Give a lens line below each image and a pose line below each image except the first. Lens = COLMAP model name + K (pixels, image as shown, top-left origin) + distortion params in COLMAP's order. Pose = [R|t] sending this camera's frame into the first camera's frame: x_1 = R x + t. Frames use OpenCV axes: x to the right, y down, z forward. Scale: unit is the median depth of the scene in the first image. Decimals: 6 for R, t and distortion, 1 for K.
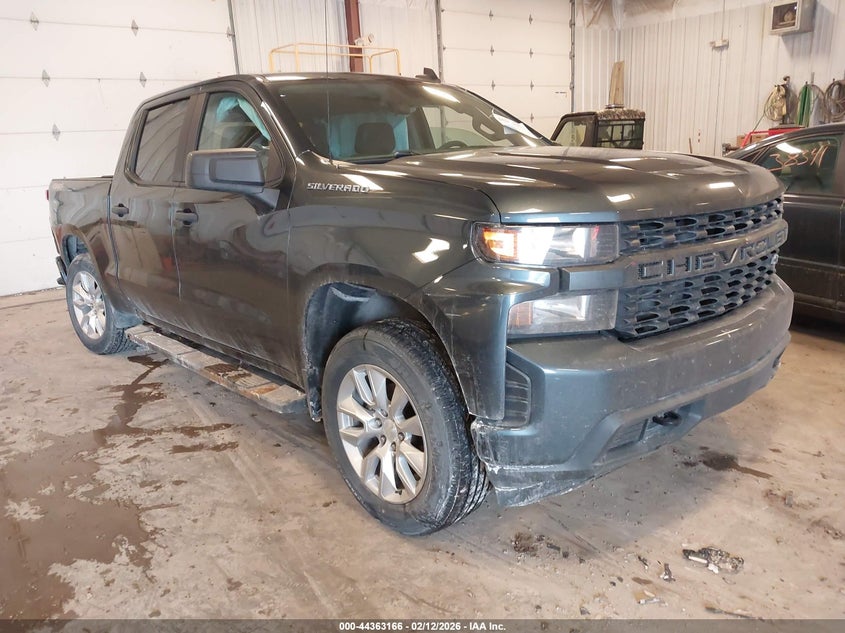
lens RADIAL K [[664.5, 0, 422.5], [0, 664.5, 316.5], [0, 0, 1]] dist [0.025596, 0.002842]
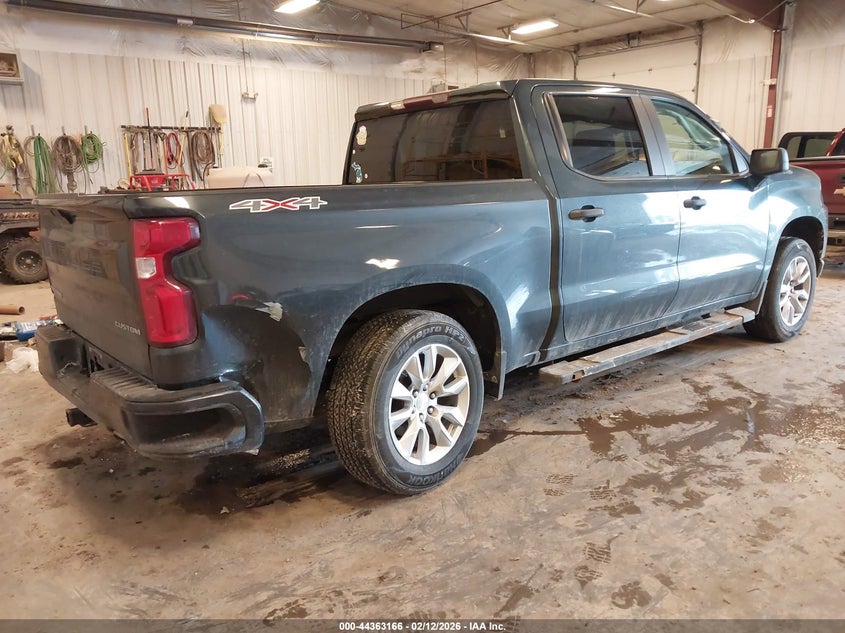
lens RADIAL K [[664.5, 0, 422.5], [0, 664.5, 316.5], [0, 0, 1]] dist [0.025596, 0.002842]
pose [[0.042070, -0.163049, 0.985721, -1.248756], [0.261912, 0.953892, 0.146606, -0.207817], [-0.964175, 0.252004, 0.082834, 1.118966]]
